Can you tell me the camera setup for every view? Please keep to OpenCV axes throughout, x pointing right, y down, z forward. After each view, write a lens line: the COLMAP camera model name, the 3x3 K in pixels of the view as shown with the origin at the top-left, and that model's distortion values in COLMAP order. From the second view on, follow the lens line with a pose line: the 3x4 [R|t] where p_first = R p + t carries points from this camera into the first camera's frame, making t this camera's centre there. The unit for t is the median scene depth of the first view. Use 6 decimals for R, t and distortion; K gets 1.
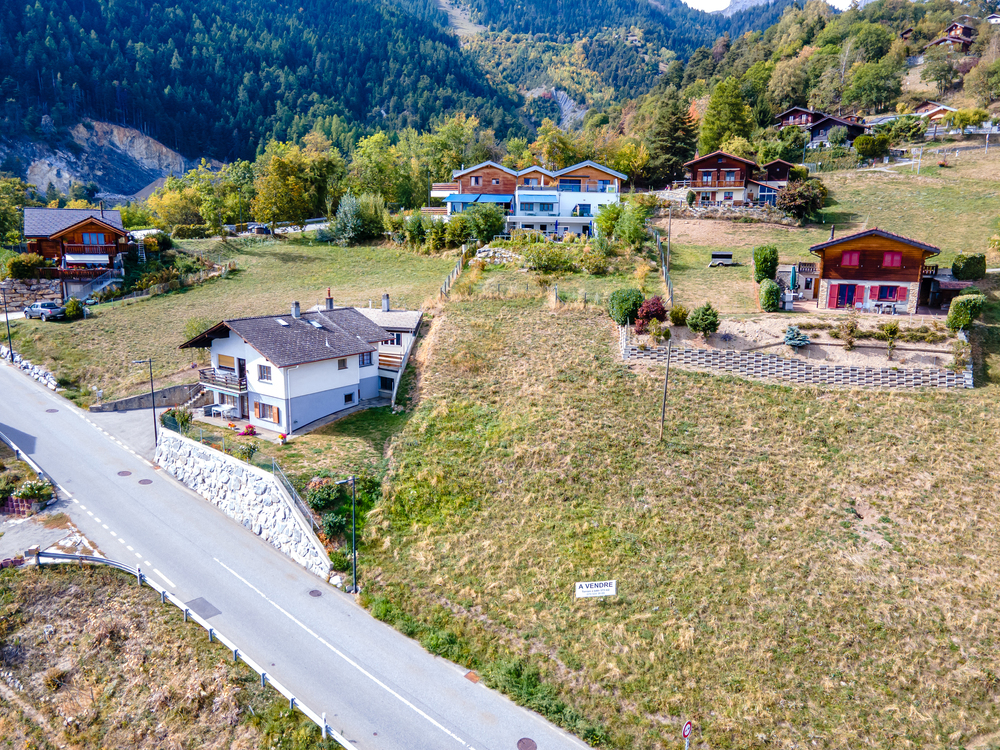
lens RADIAL K [[703.2, 0, 495.7], [0, 703.2, 372.4], [0, 0, 1]] dist [0.026697, 0.023933]
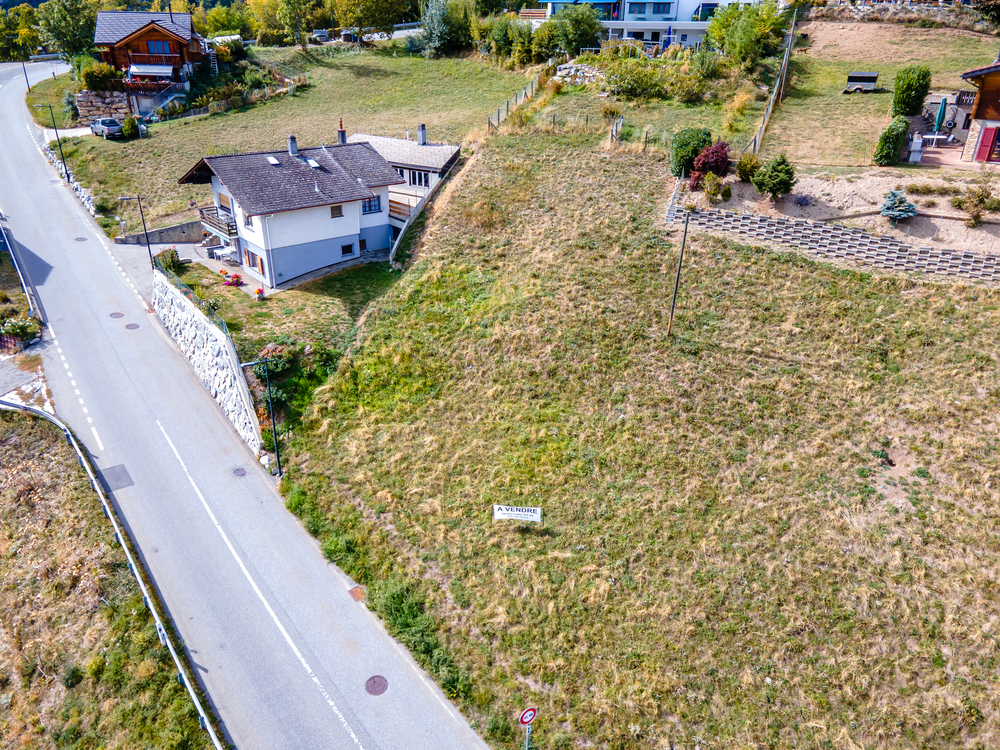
lens RADIAL K [[703.2, 0, 499.1], [0, 703.2, 370.7], [0, 0, 1]] dist [0.026697, 0.023933]
pose [[0.974550, 0.100141, -0.200558, 0.206922], [-0.047251, 0.966338, 0.252899, -0.059803], [0.219133, -0.236986, 0.946477, 0.167866]]
